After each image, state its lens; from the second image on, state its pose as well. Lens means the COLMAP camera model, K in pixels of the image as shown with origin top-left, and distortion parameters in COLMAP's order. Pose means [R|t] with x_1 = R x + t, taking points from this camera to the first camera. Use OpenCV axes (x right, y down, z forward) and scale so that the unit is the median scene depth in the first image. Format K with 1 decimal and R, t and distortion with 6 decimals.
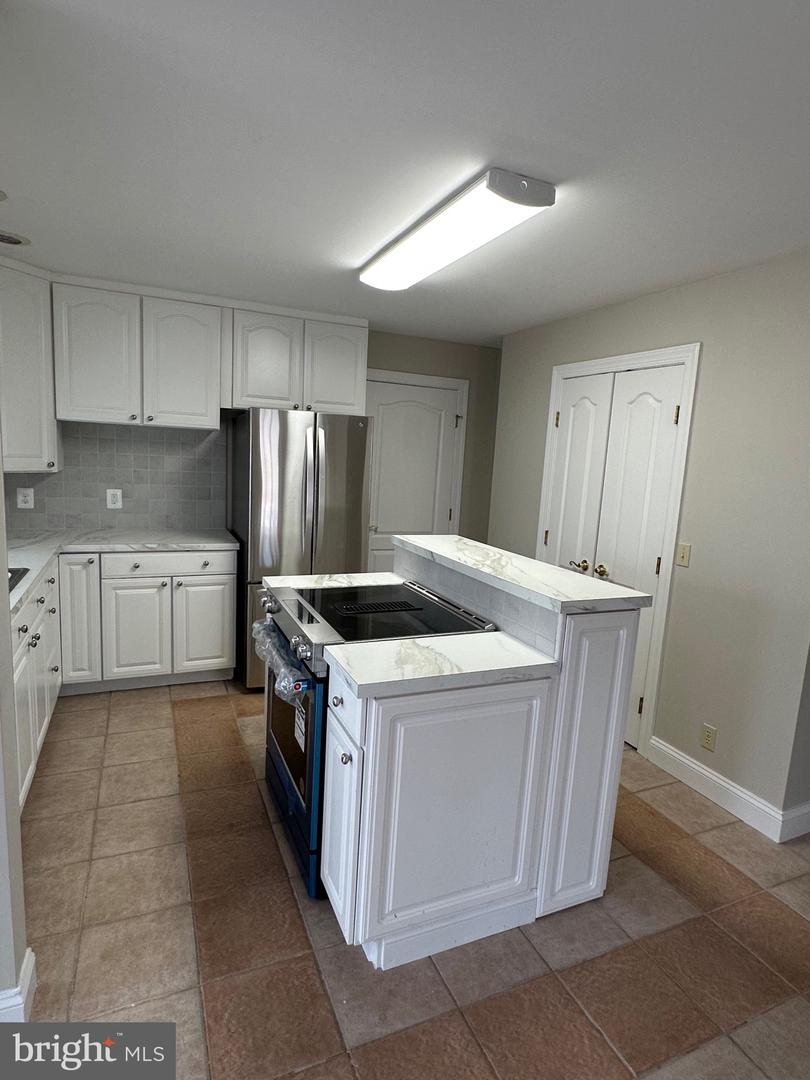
lens RADIAL K [[579.4, 0, 403.9], [0, 579.4, 538.6], [0, 0, 1]] dist [-0.003135, 0.001561]
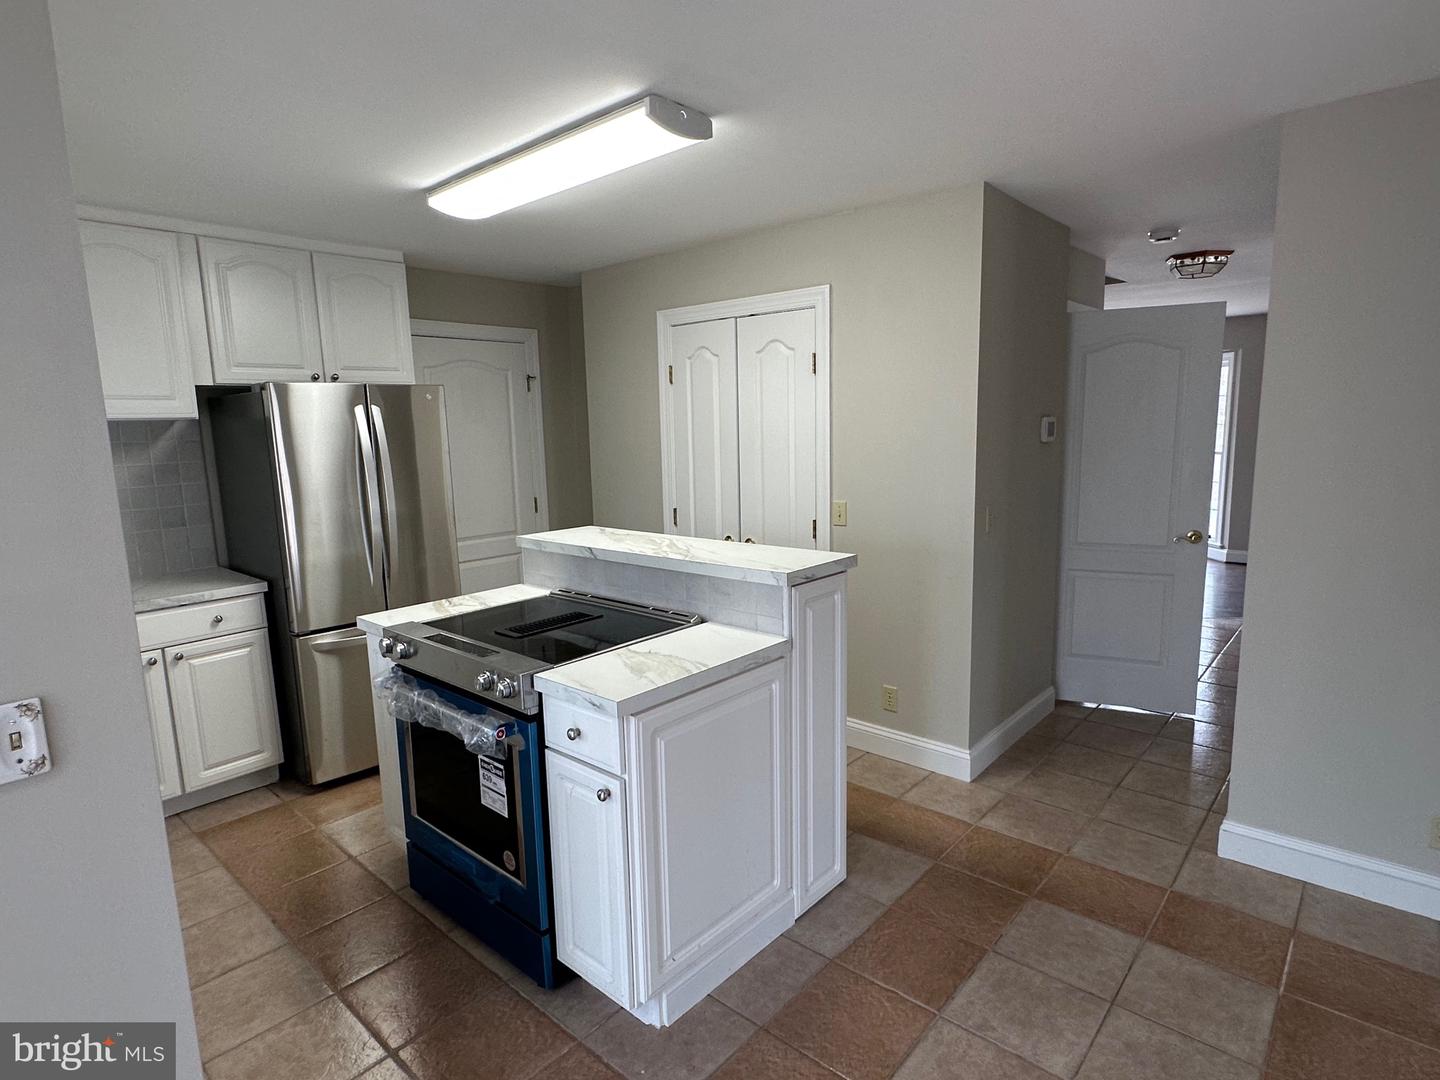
lens RADIAL K [[772.5, 0, 717.1], [0, 772.5, 542.9], [0, 0, 1]] dist [-0.003135, 0.001561]
pose [[0.907146, -0.141696, 0.396242, -0.229641], [0.135910, 0.989796, 0.042802, -0.005806], [-0.398264, 0.015026, 0.917148, -0.069222]]
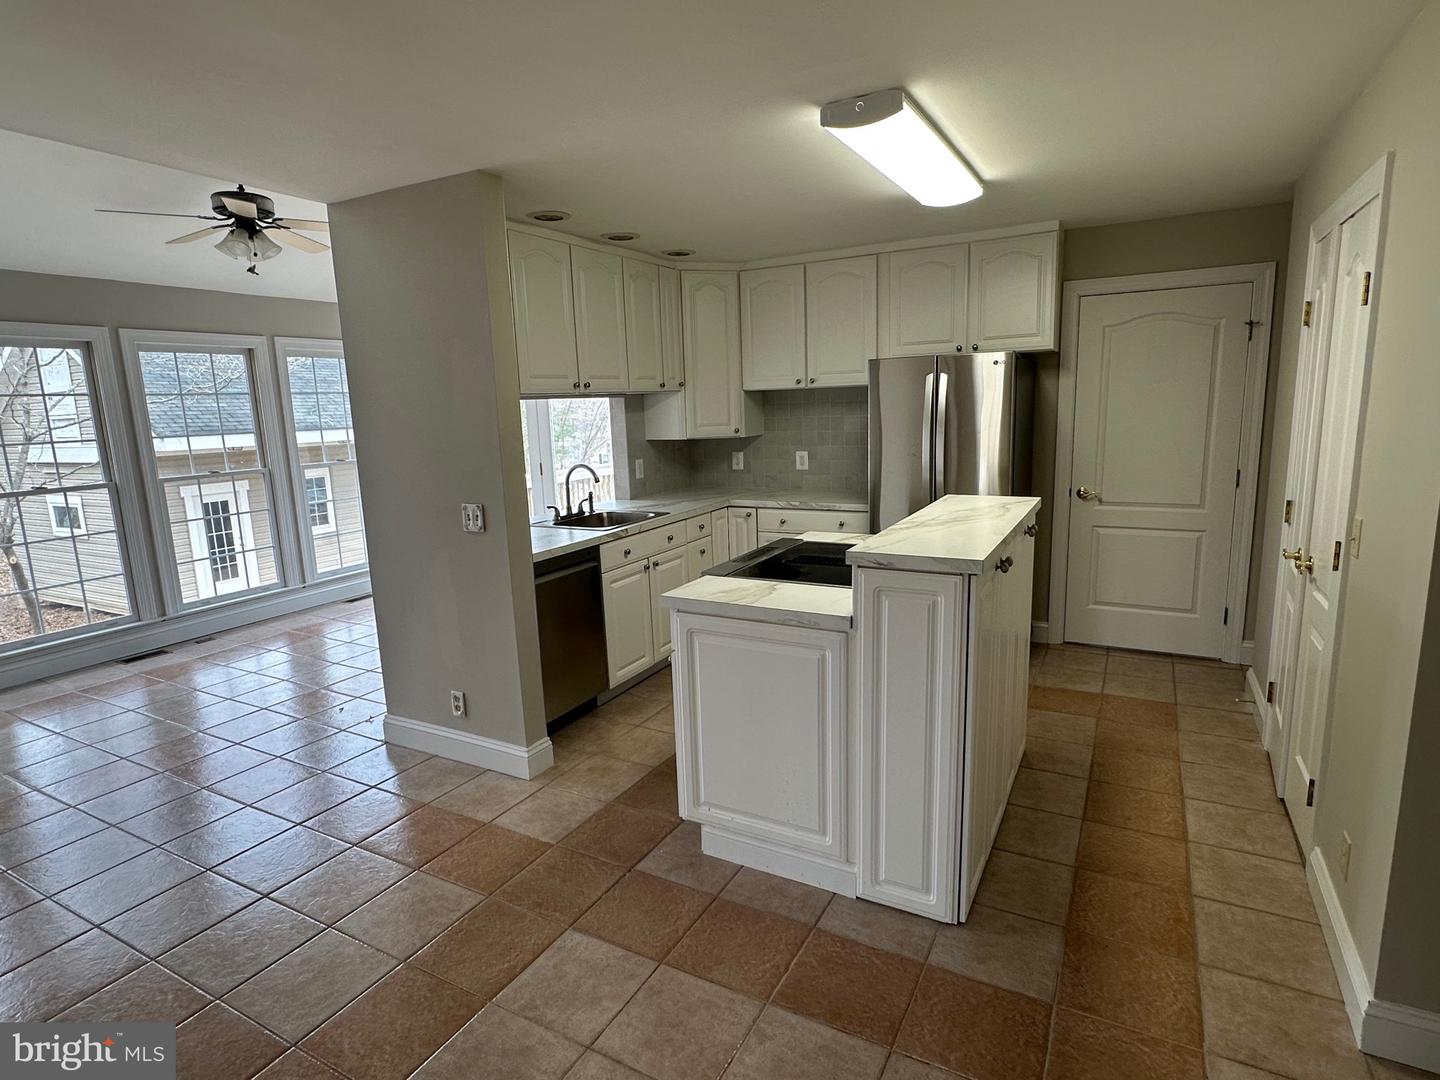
lens RADIAL K [[772.5, 0, 717.1], [0, 772.5, 542.9], [0, 0, 1]] dist [-0.003135, 0.001561]
pose [[0.602101, 0.067731, -0.795542, 0.834931], [-0.049029, 0.997651, 0.047831, 0.033353], [0.796913, 0.010206, 0.604008, 0.053638]]
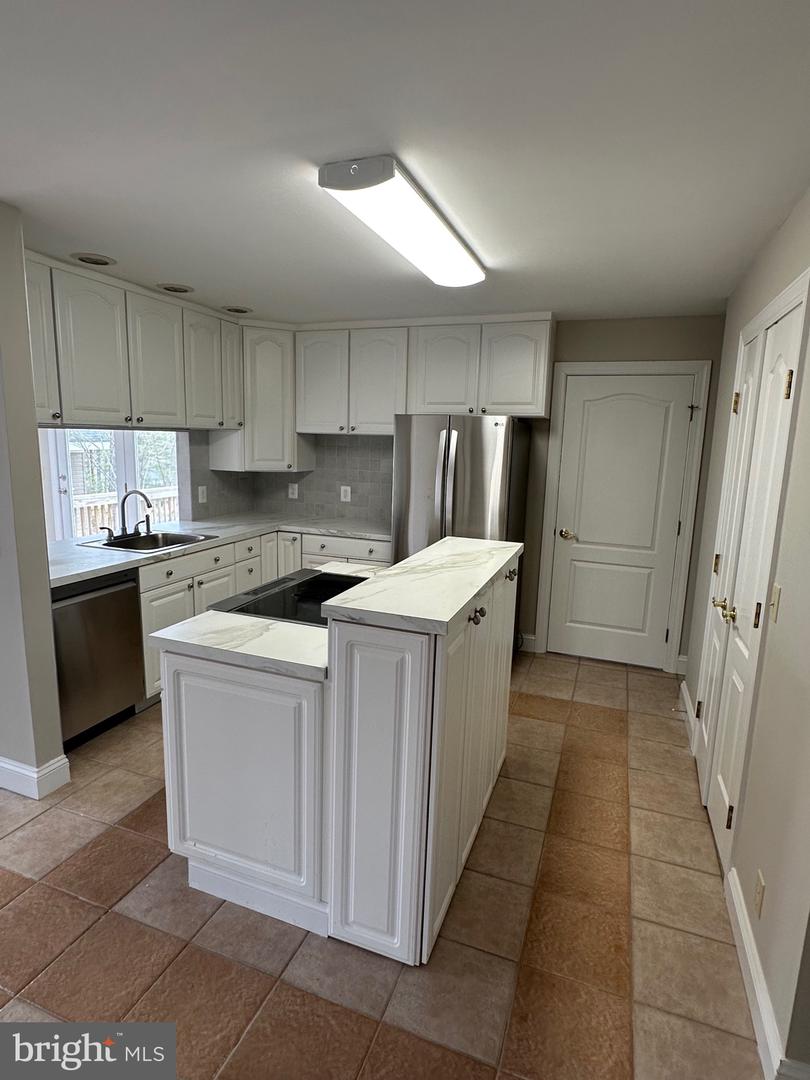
lens RADIAL K [[579.4, 0, 403.9], [0, 579.4, 538.6], [0, 0, 1]] dist [-0.003135, 0.001561]
pose [[0.713875, 0.083912, -0.695228, 0.742538], [-0.091842, 0.995438, 0.025842, -0.025348], [0.694225, 0.045403, 0.718325, 0.297698]]
